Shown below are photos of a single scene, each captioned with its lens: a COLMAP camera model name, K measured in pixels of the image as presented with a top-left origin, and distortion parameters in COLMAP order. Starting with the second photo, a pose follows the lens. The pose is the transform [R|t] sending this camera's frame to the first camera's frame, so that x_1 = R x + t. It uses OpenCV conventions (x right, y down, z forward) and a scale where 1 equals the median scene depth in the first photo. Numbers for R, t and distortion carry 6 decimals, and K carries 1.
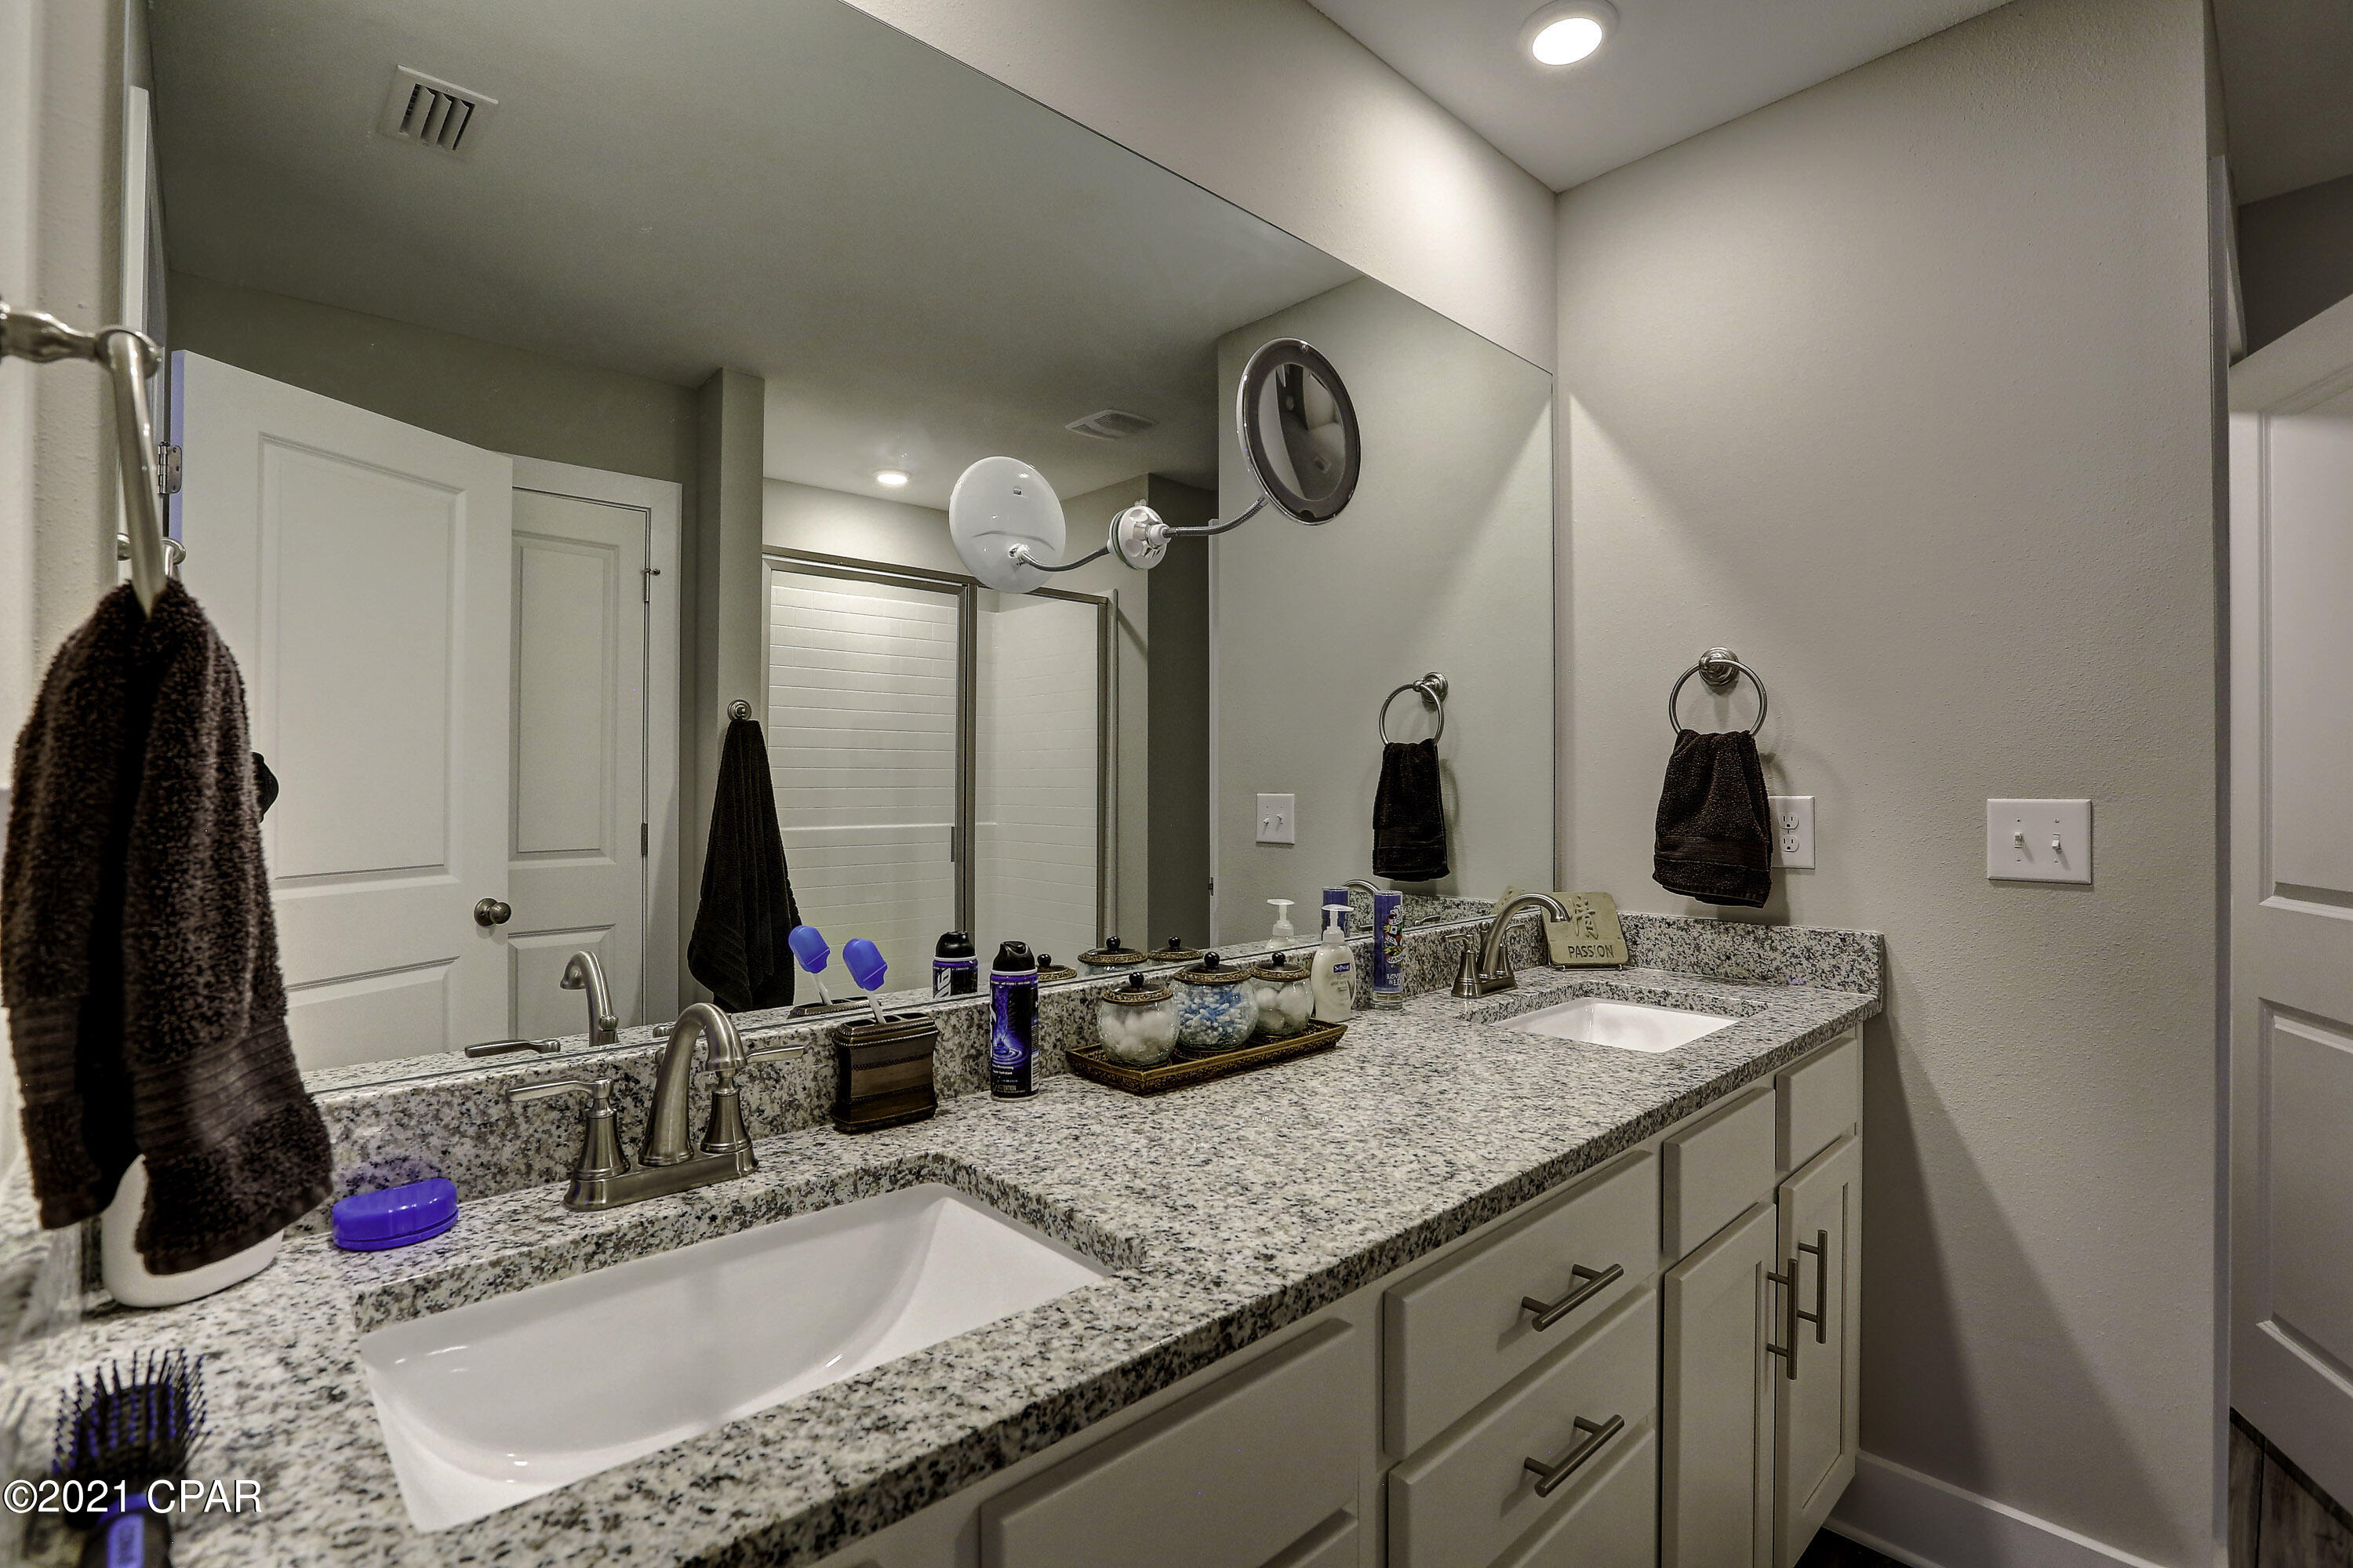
lens RADIAL K [[1078.3, 0, 1165.0], [0, 1078.3, 781.2], [0, 0, 1]] dist [-0.043767, 0.013205]
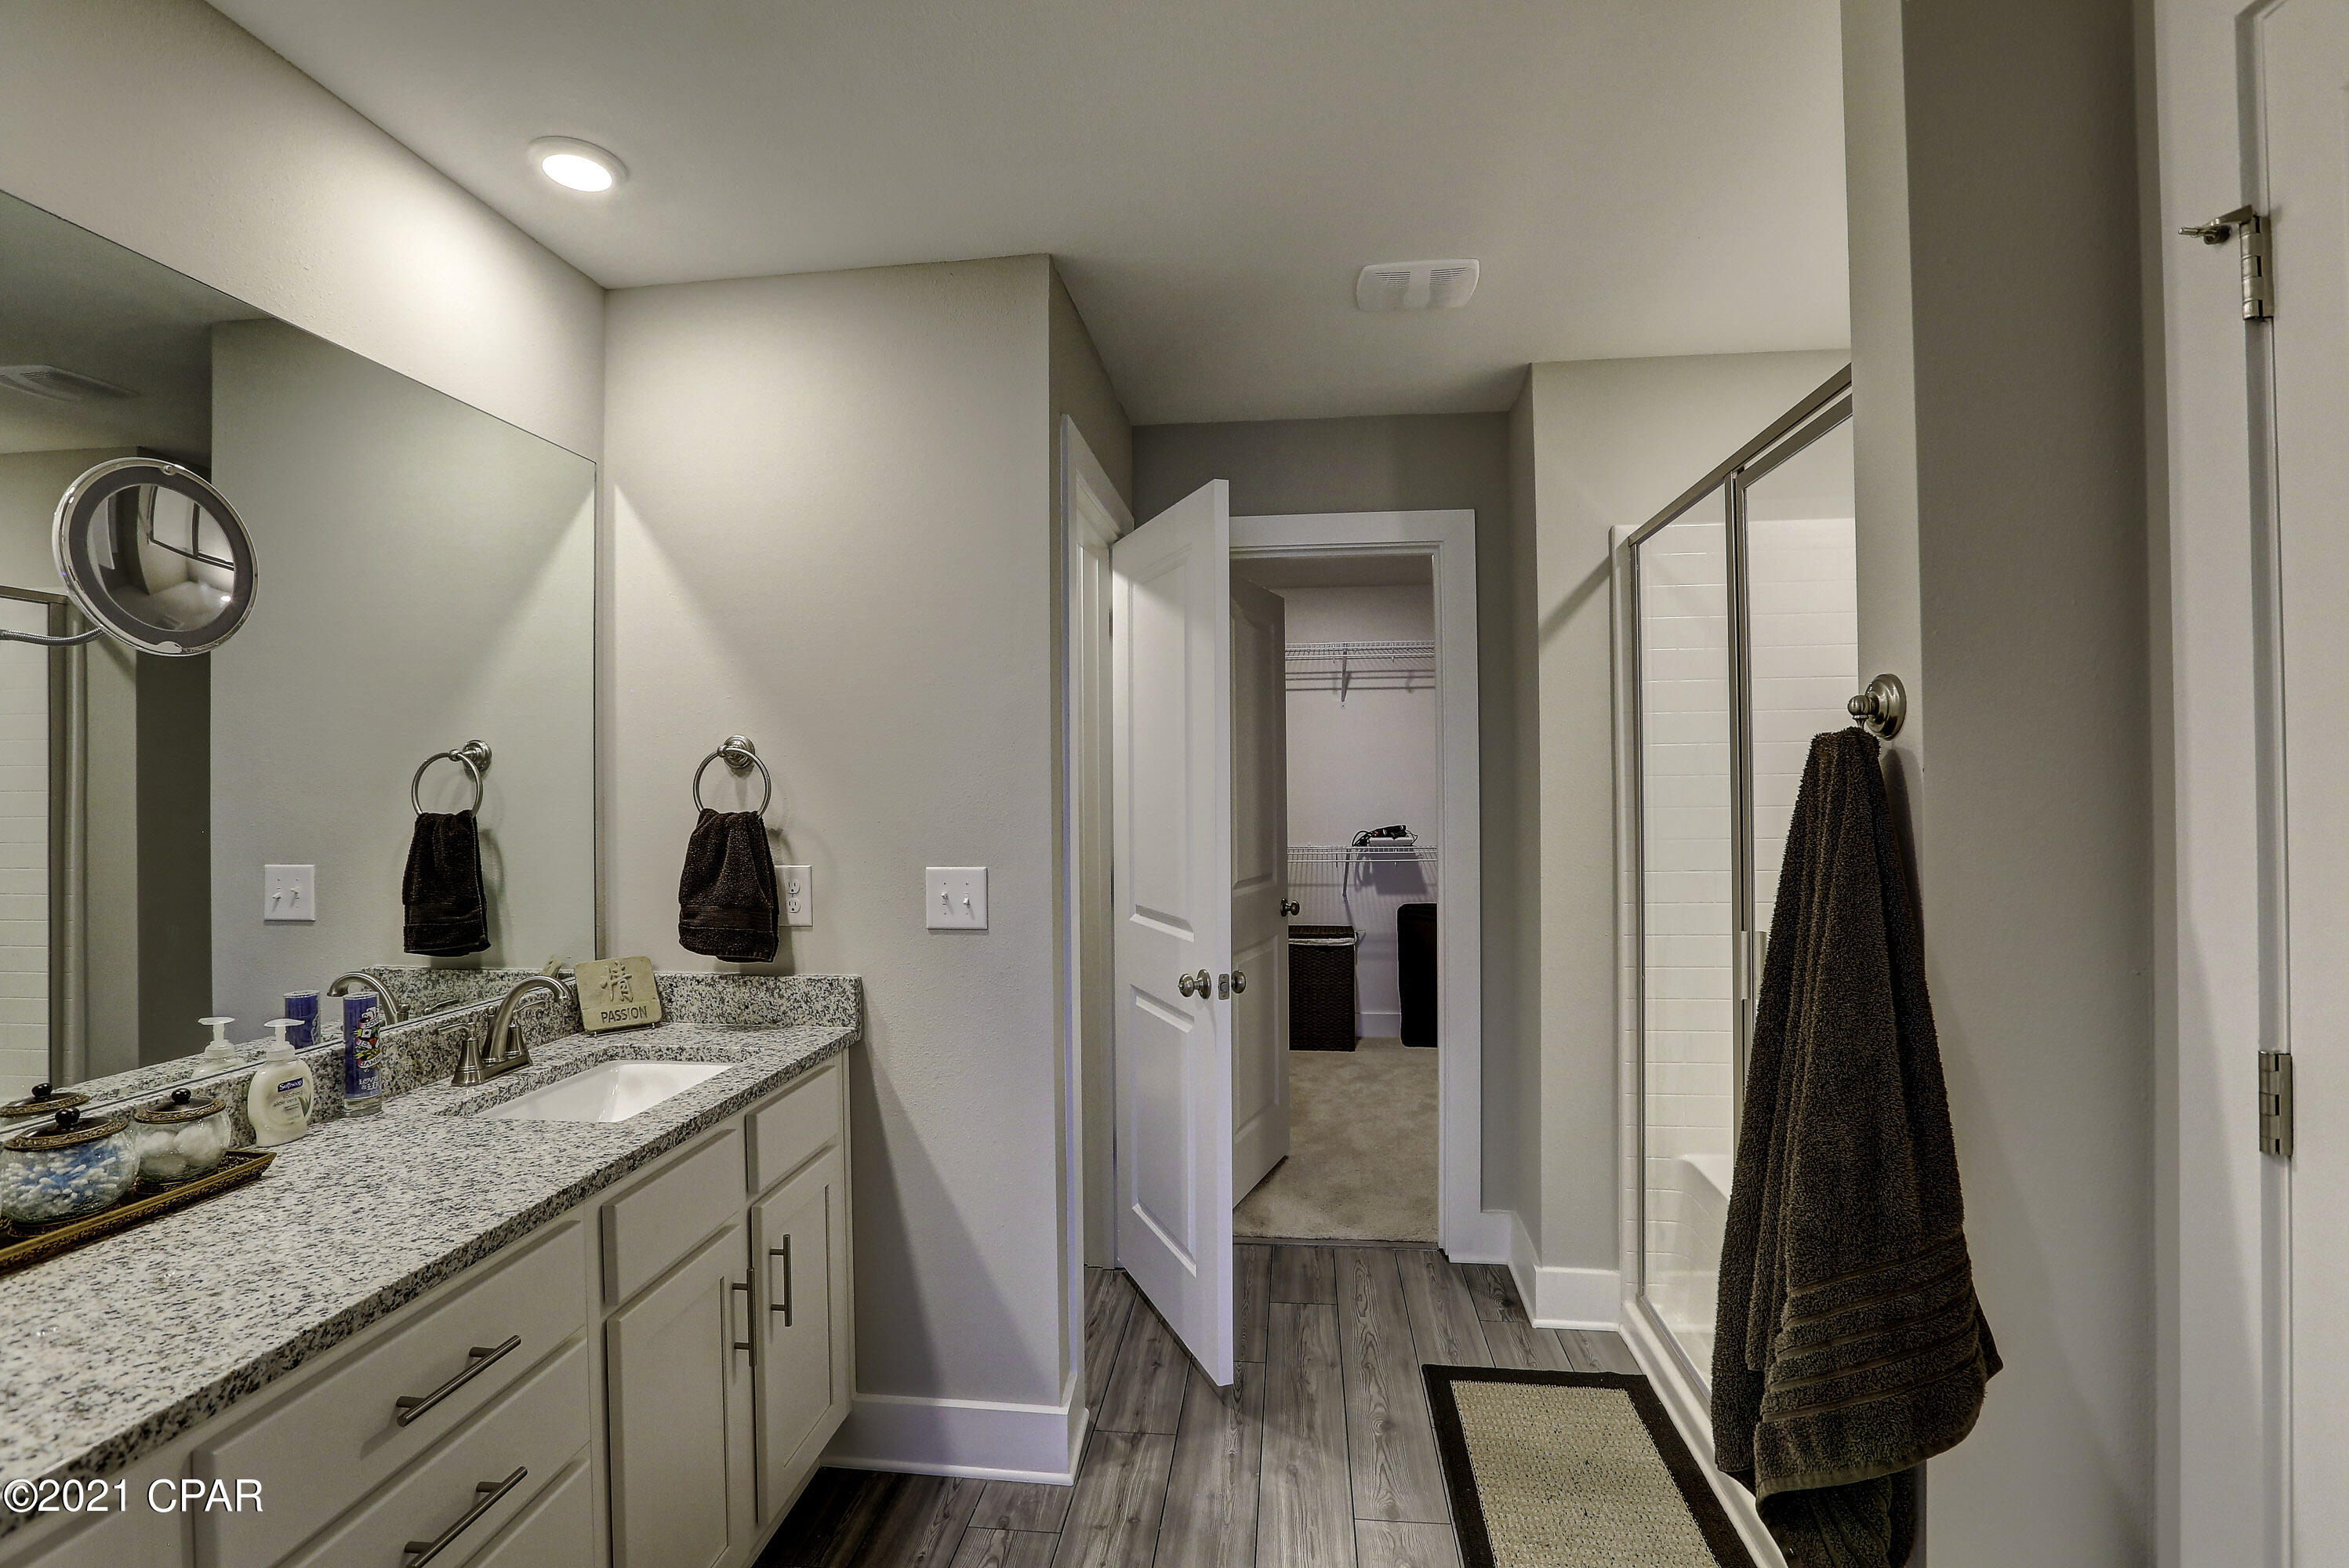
lens RADIAL K [[1076.4, 0, 1163.7], [0, 1076.4, 787.7], [0, 0, 1]] dist [-0.043767, 0.013205]
pose [[0.757421, -0.004849, 0.652909, 0.131664], [0.003863, 0.999988, 0.002946, -0.080723], [-0.652916, 0.000291, 0.757431, -0.186175]]
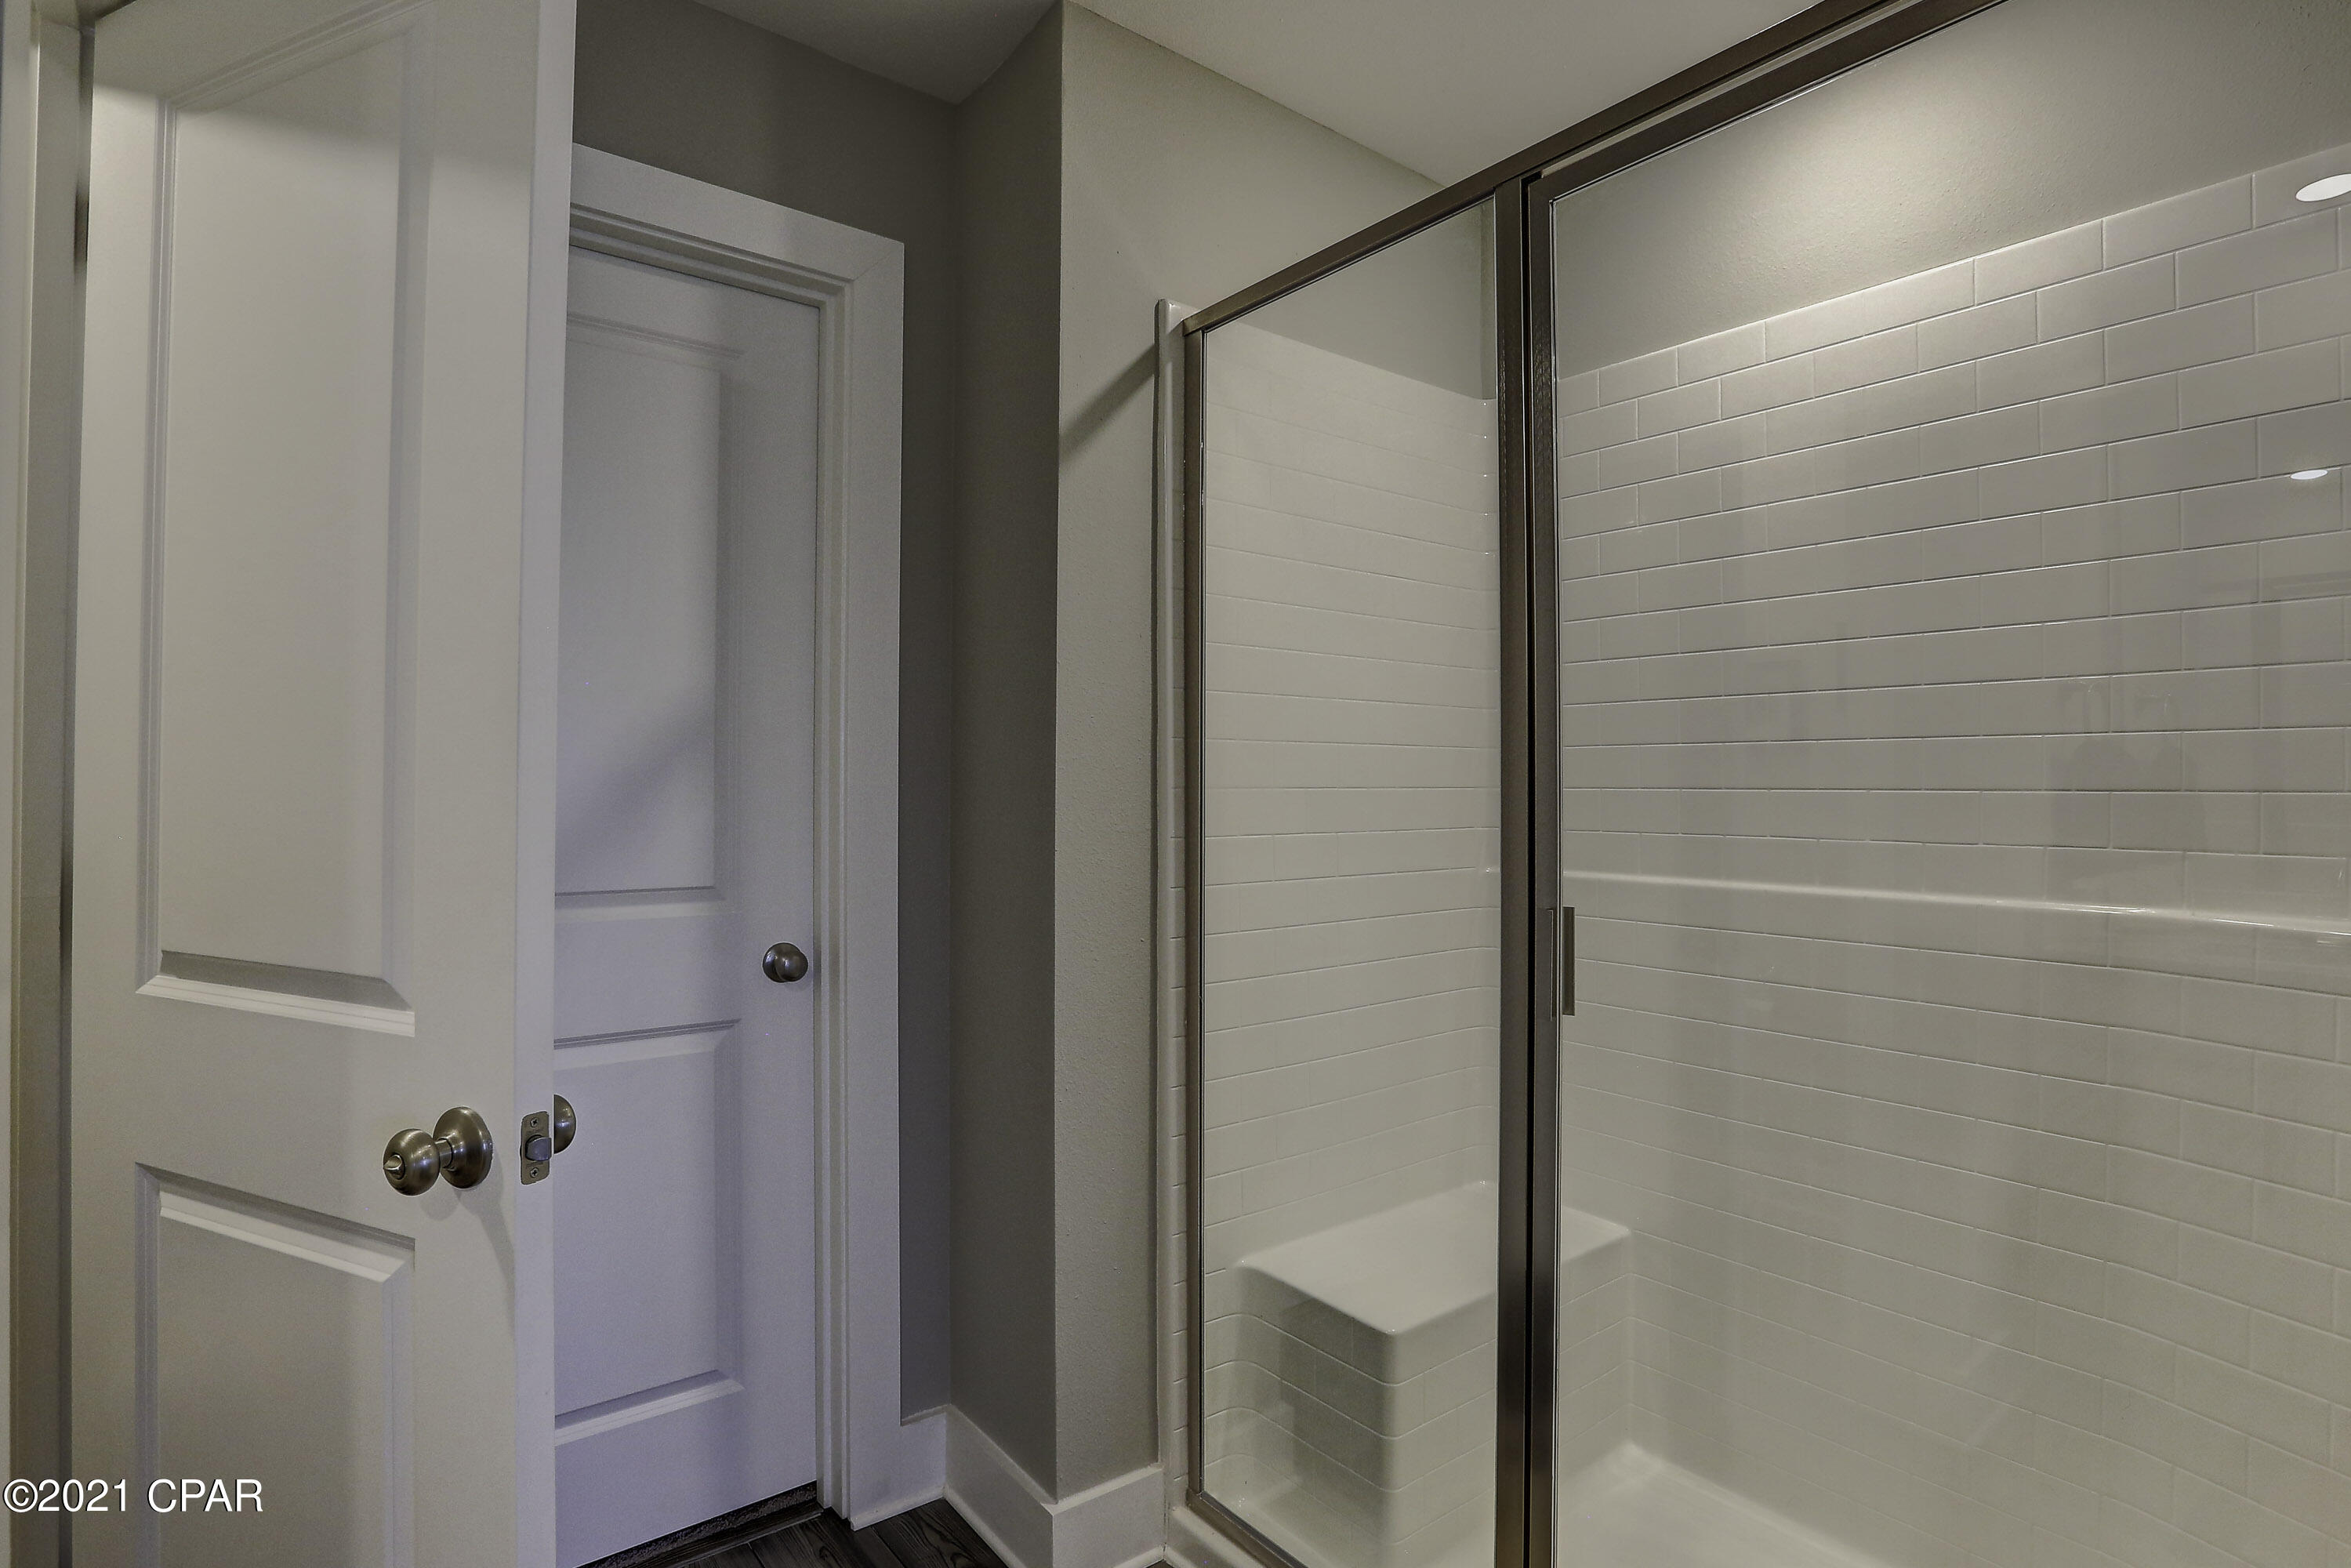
lens RADIAL K [[1174.6, 0, 1180.1], [0, 1174.6, 782.2], [0, 0, 1]] dist [-0.028409, 0.000623]
pose [[0.065450, 0.007827, 0.997825, 0.570959], [-0.011591, 0.999908, -0.007083, 0.008172], [-0.997789, -0.011103, 0.065534, 0.491947]]
